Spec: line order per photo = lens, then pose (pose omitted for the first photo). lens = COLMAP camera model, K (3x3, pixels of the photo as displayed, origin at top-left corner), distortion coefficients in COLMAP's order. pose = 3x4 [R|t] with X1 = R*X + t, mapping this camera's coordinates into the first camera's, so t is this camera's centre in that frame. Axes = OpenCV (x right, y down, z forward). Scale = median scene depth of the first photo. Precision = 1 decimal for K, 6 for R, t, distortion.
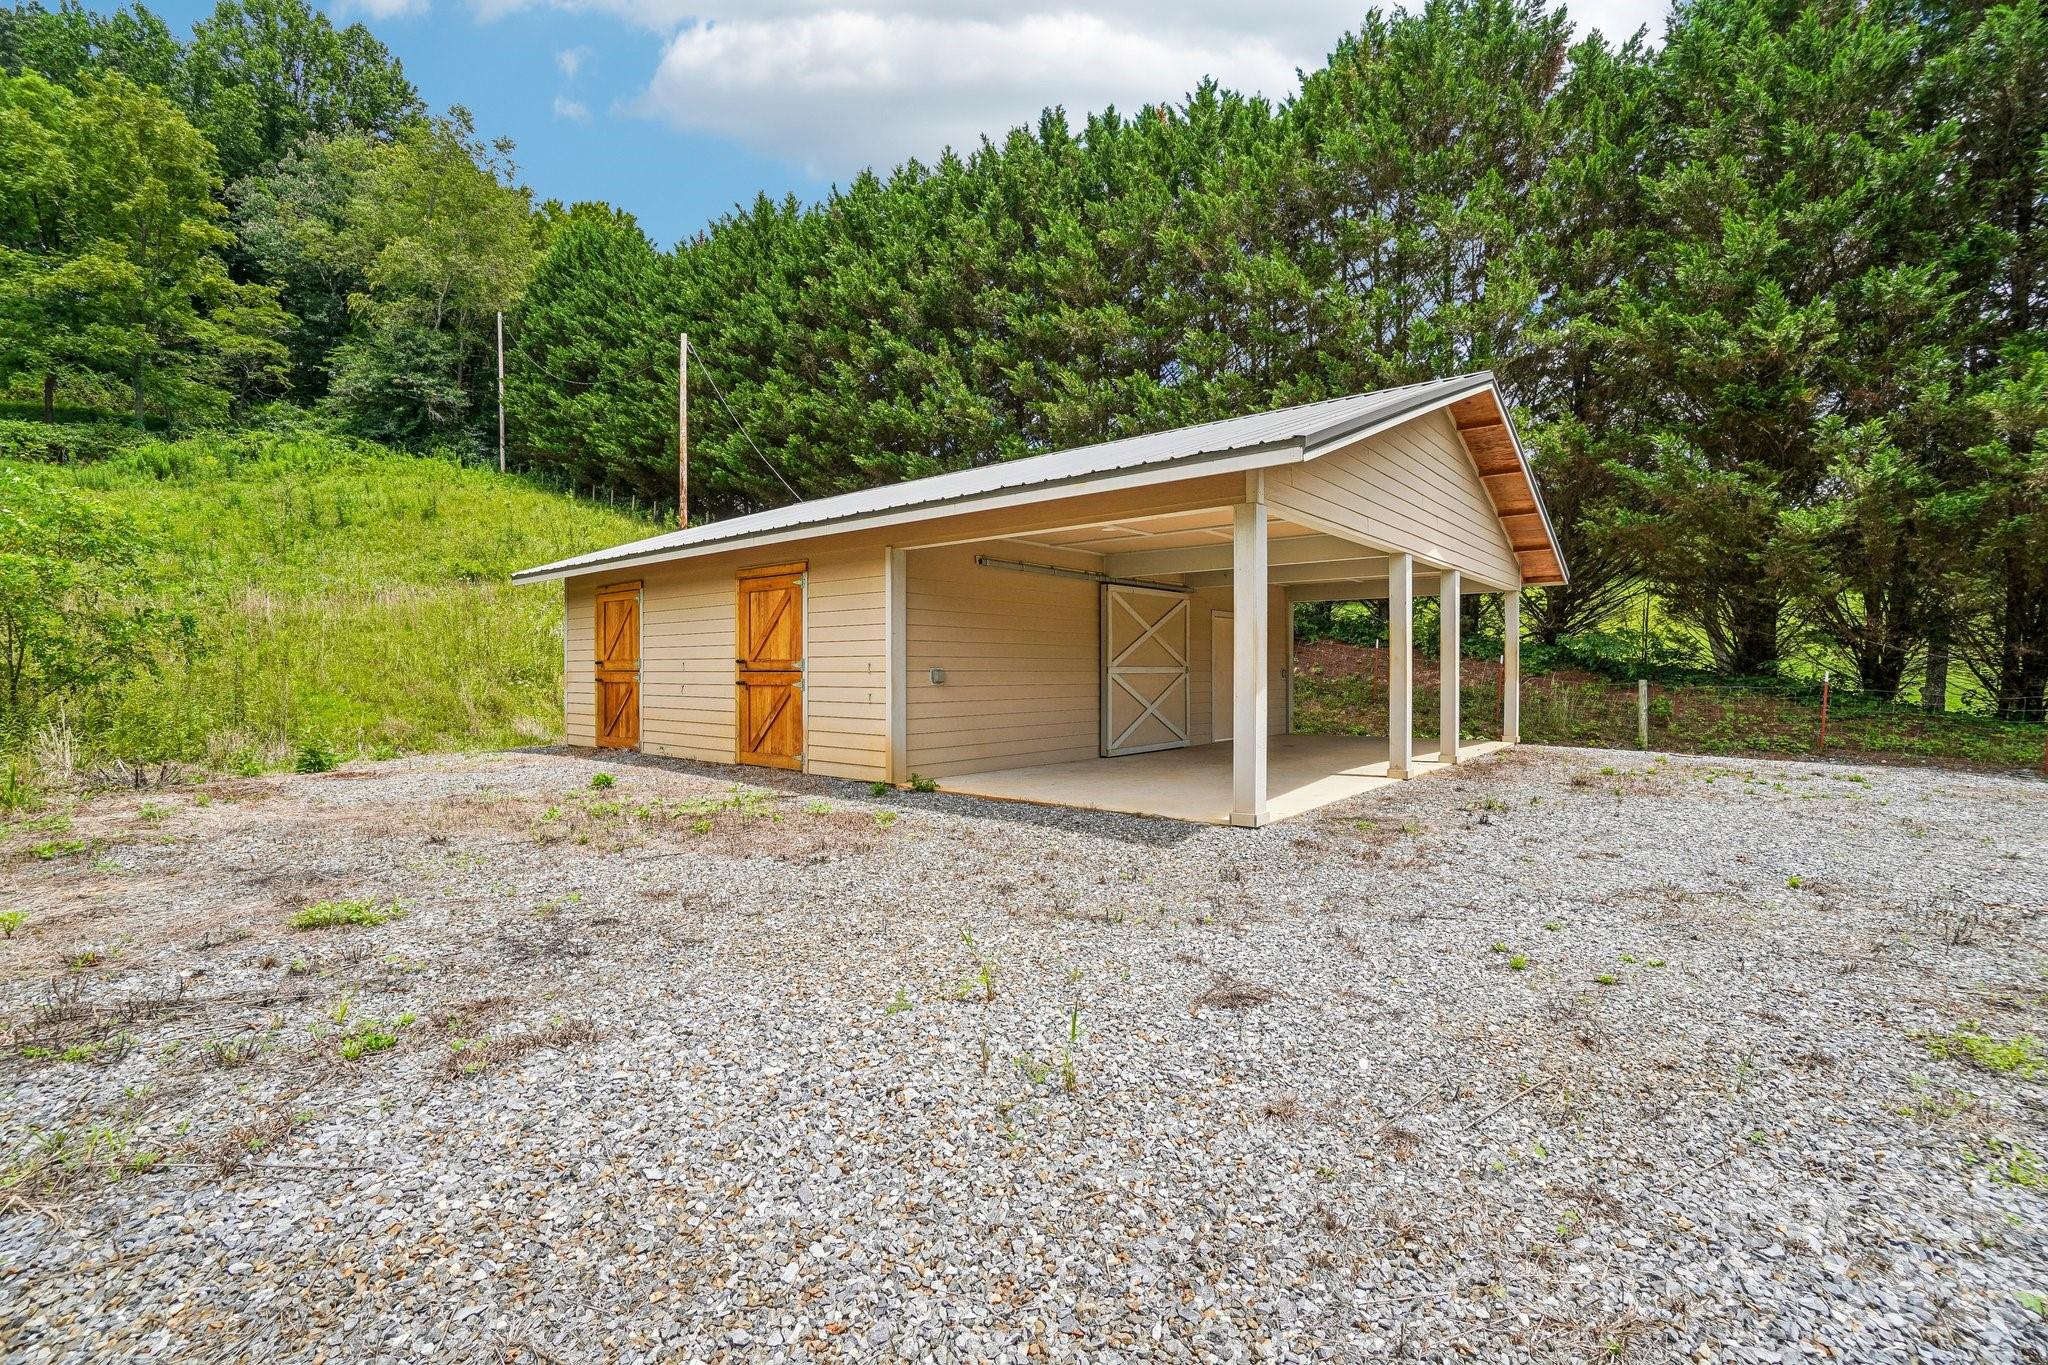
lens RADIAL K [[826.9, 0, 1024.0], [0, 826.9, 682.5], [0, 0, 1]] dist [-0.053522, 0.014651]
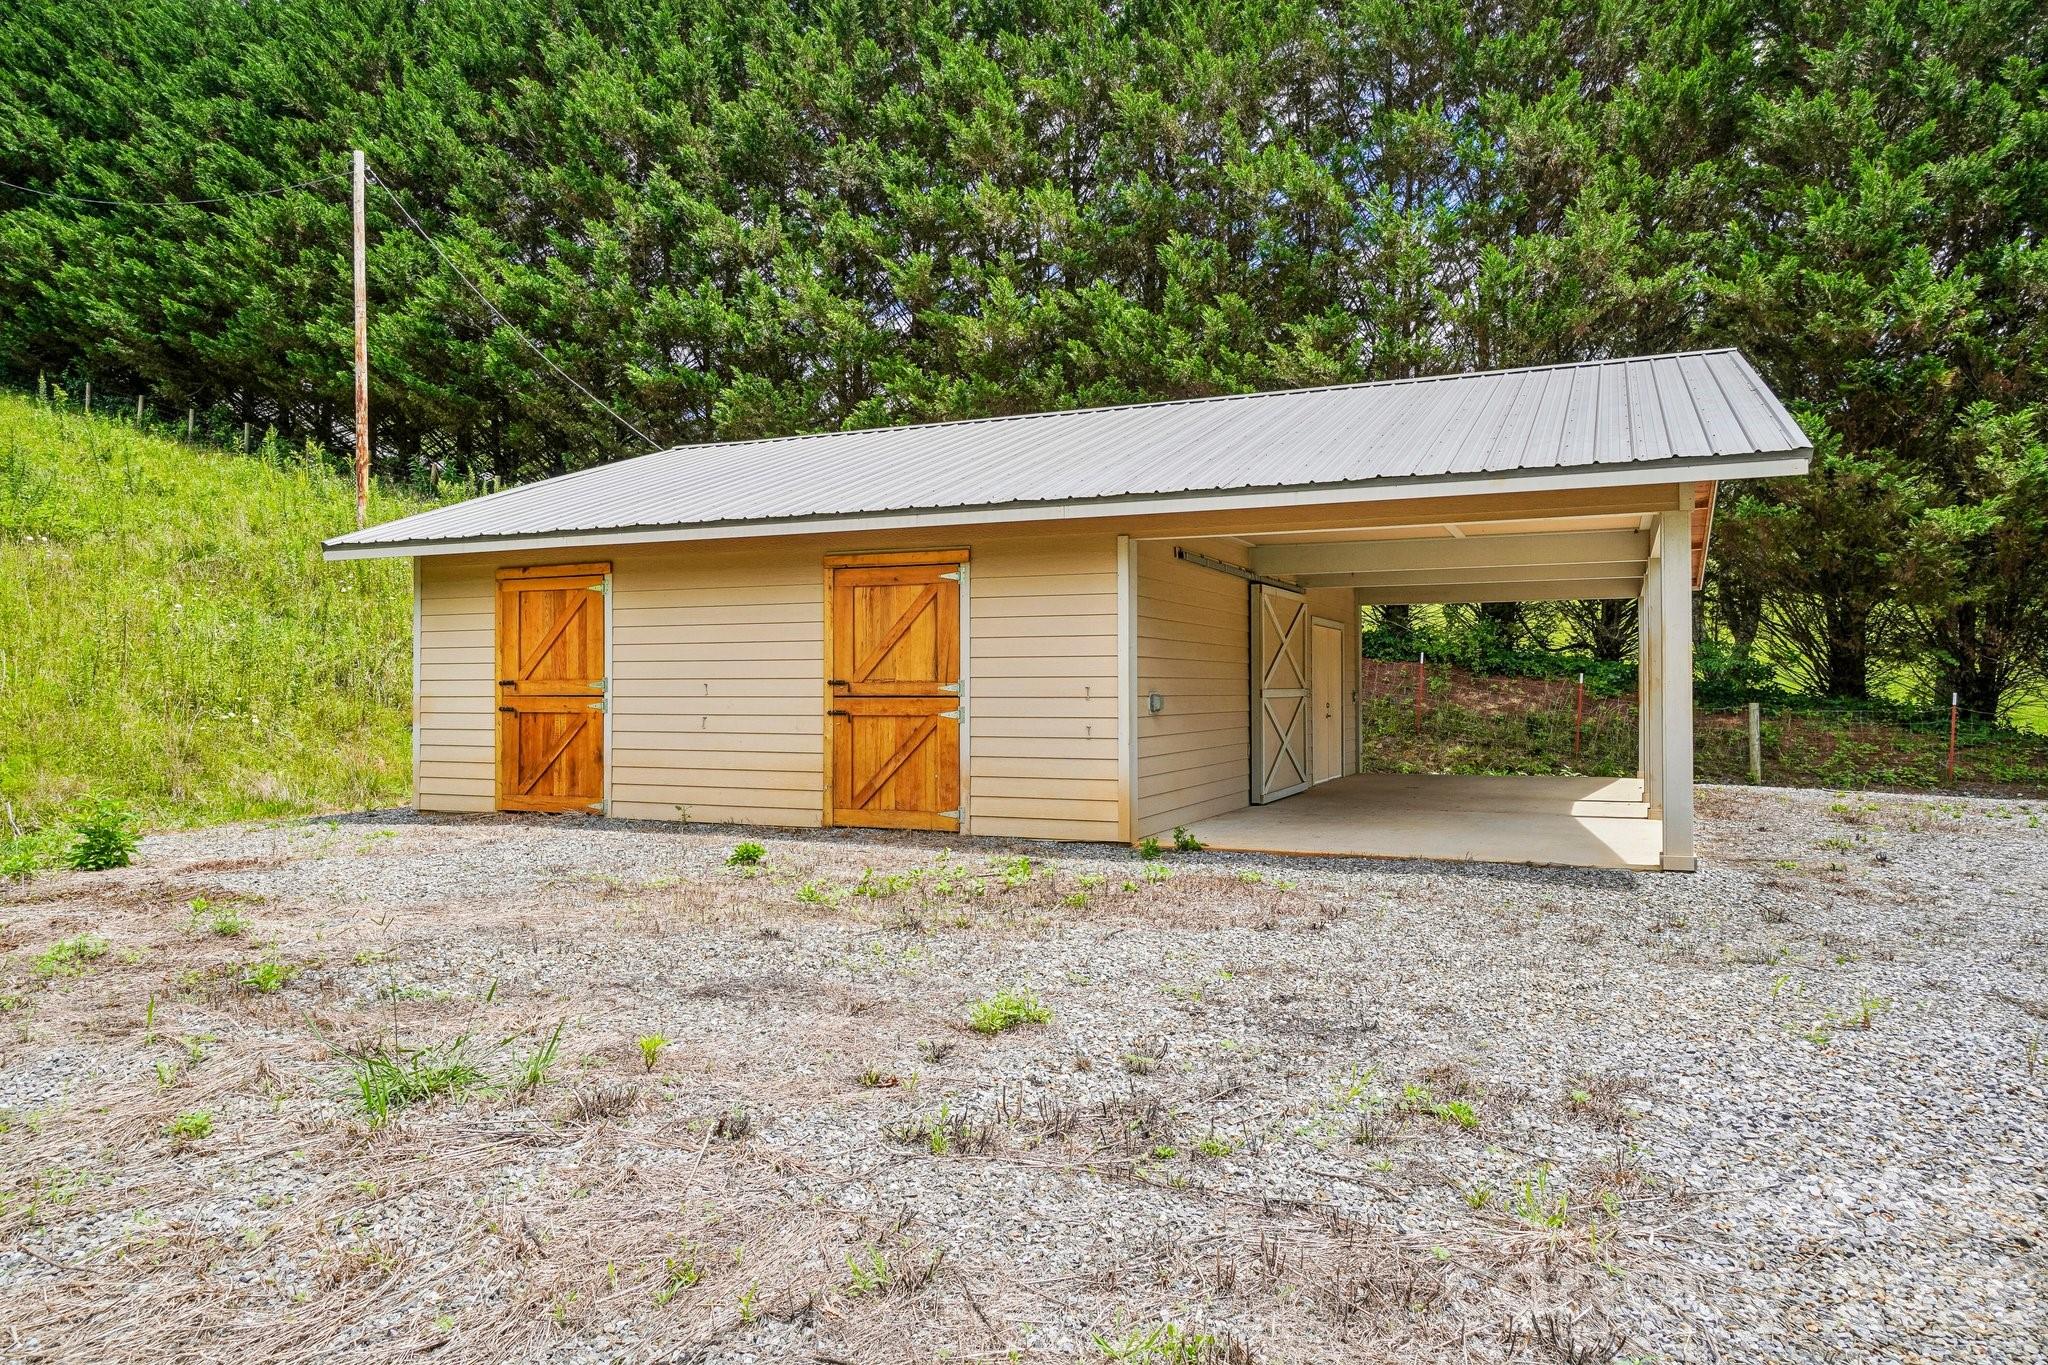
lens RADIAL K [[1210.1, 0, 1024.0], [0, 1210.1, 682.5], [0, 0, 1]] dist [0.014276, 0.003153]
pose [[0.968637, 0.000276, 0.248480, -0.324389], [0.004933, 0.999781, -0.020341, -0.002526], [-0.248431, 0.020929, 0.968423, -0.045985]]
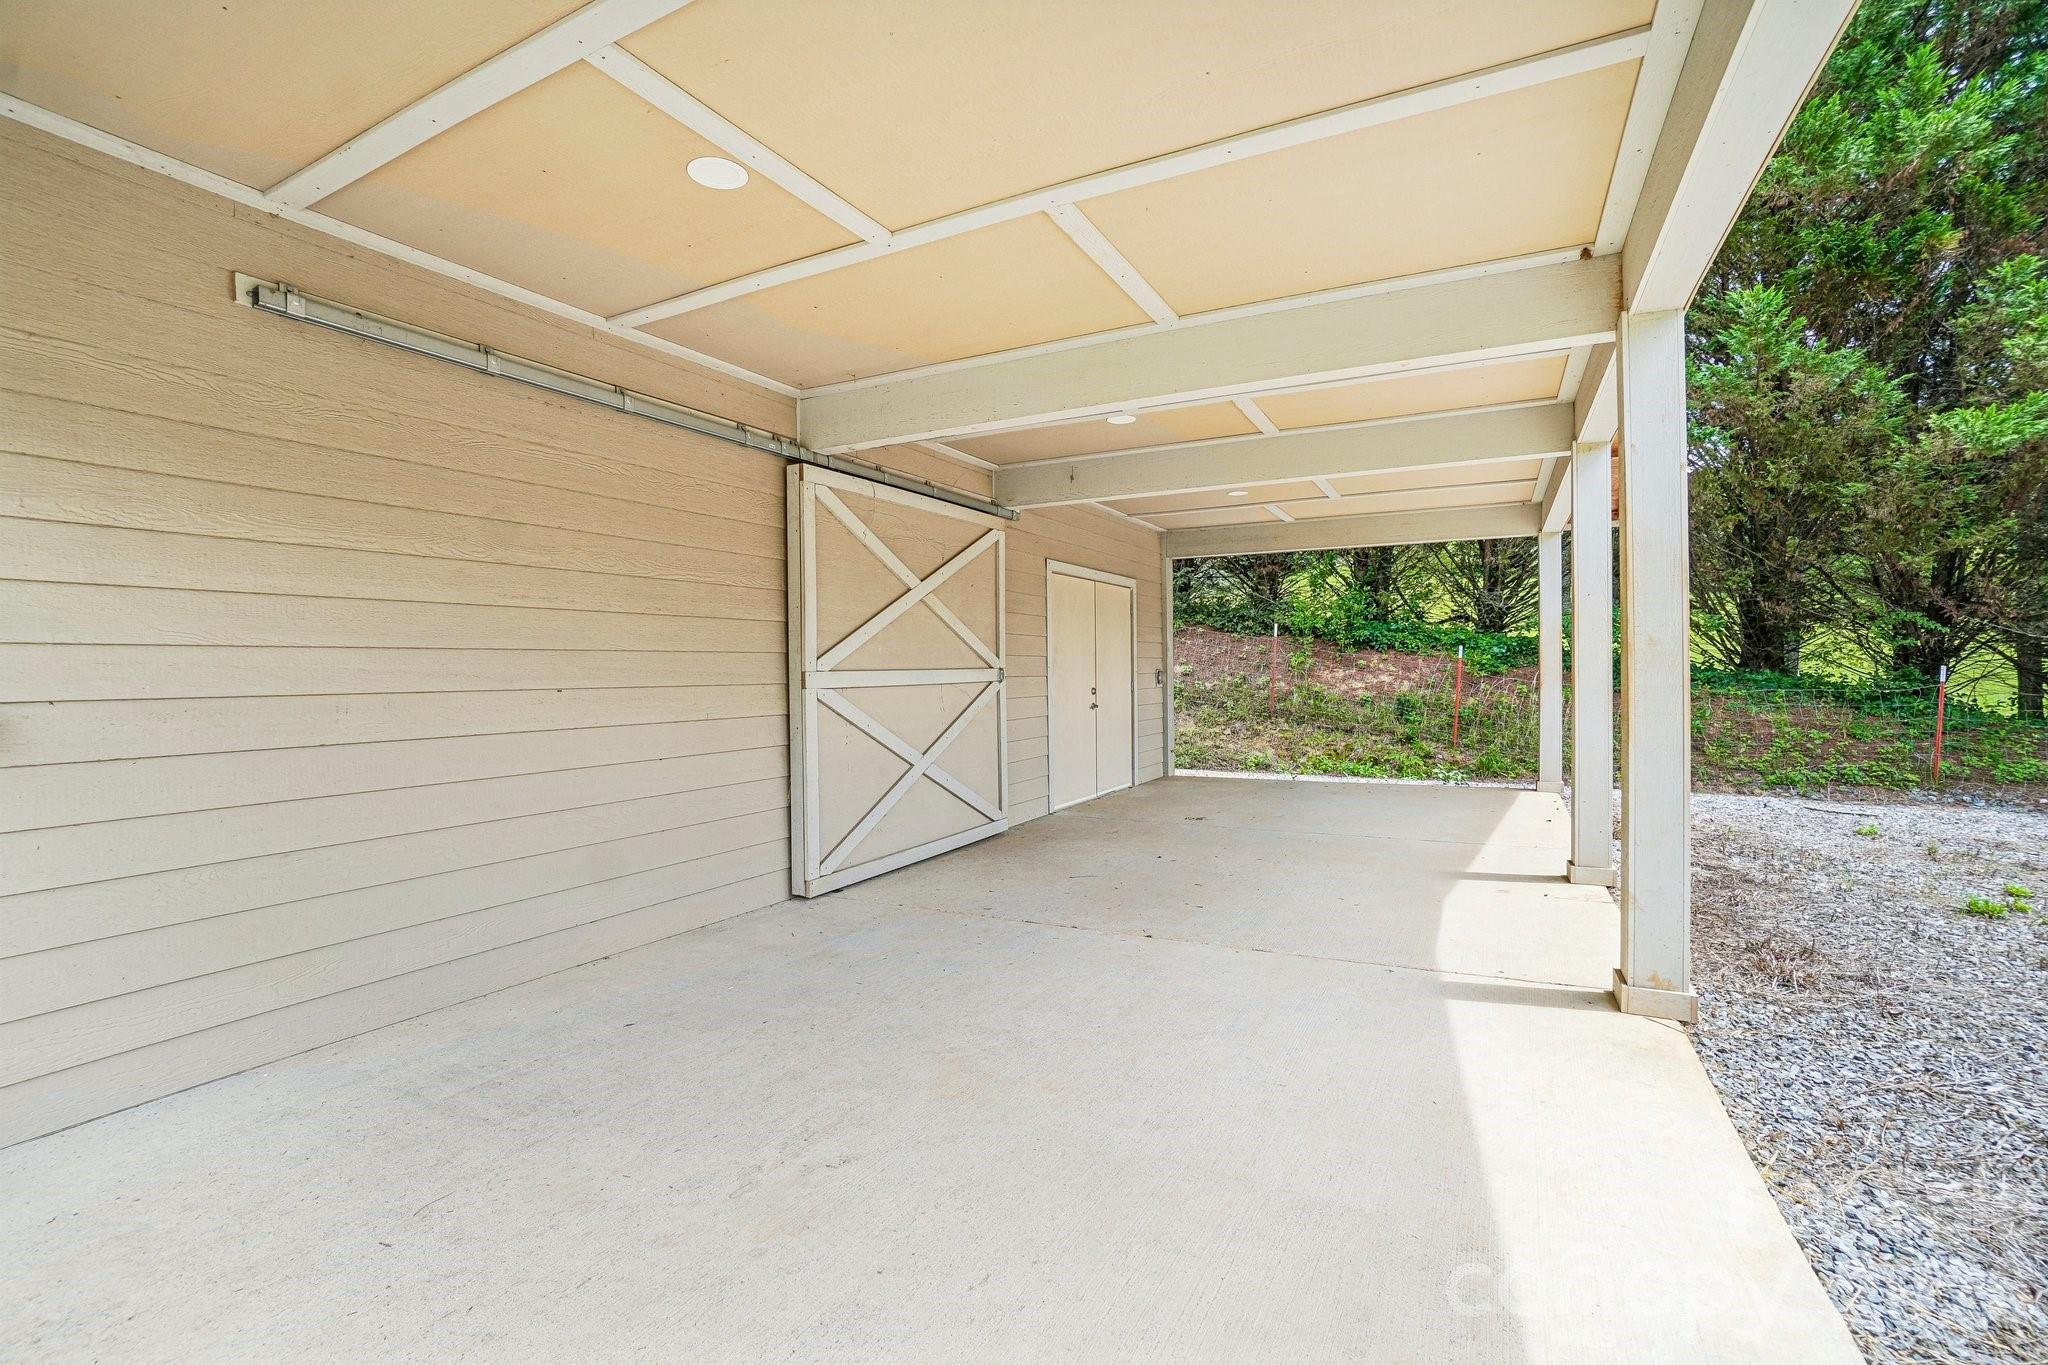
lens RADIAL K [[897.5, 0, 1024.0], [0, 897.5, 682.5], [0, 0, 1]] dist [-0.010277, -0.000242]
pose [[0.975041, -0.013510, 0.221614, 0.088339], [0.013327, 0.999909, 0.002317, -0.011738], [-0.221625, 0.000694, 0.975132, 0.455236]]
